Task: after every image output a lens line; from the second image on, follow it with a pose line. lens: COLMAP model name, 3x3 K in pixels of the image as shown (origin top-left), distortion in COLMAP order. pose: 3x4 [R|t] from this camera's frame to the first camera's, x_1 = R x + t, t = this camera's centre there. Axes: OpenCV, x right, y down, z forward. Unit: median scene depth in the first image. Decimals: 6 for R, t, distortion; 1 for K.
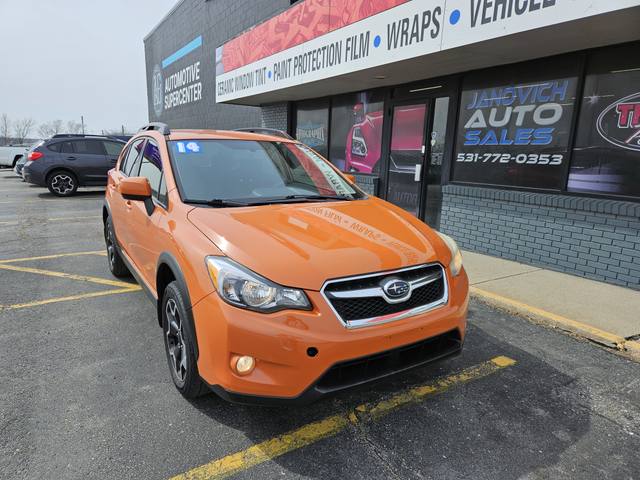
lens RADIAL K [[425.8, 0, 314.9], [0, 425.8, 242.3], [0, 0, 1]] dist [0.064317, -0.051648]
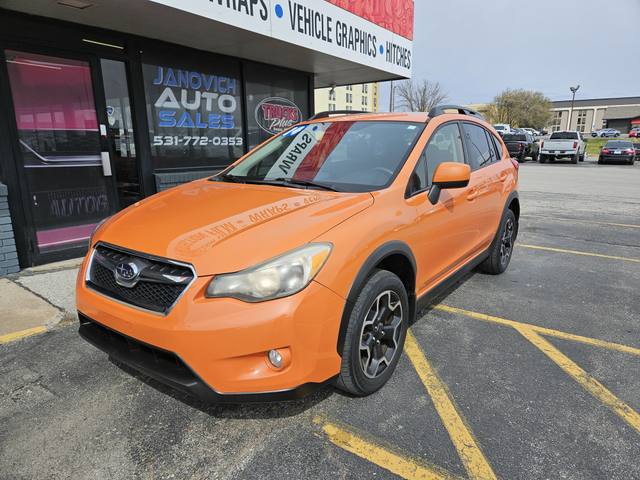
lens RADIAL K [[425.8, 0, 326.4], [0, 425.8, 250.3], [0, 0, 1]] dist [0.064317, -0.051648]
pose [[-0.403866, -0.241512, 0.882363, -0.681477], [0.188193, 0.921960, 0.338487, -0.247473], [-0.895252, 0.302758, -0.326897, 1.155762]]
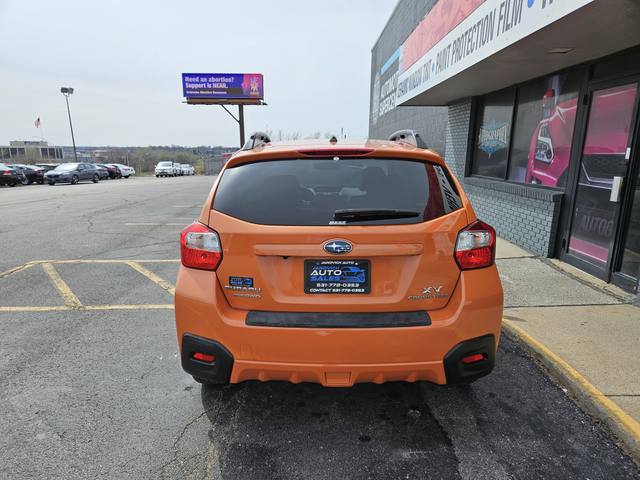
lens RADIAL K [[425.8, 0, 312.1], [0, 425.8, 250.0], [0, 0, 1]] dist [0.064317, -0.051648]
pose [[0.850902, 0.095530, -0.516566, 0.239628], [-0.091673, 0.995241, 0.033046, -0.059756], [0.517265, 0.019236, 0.855609, 0.236208]]
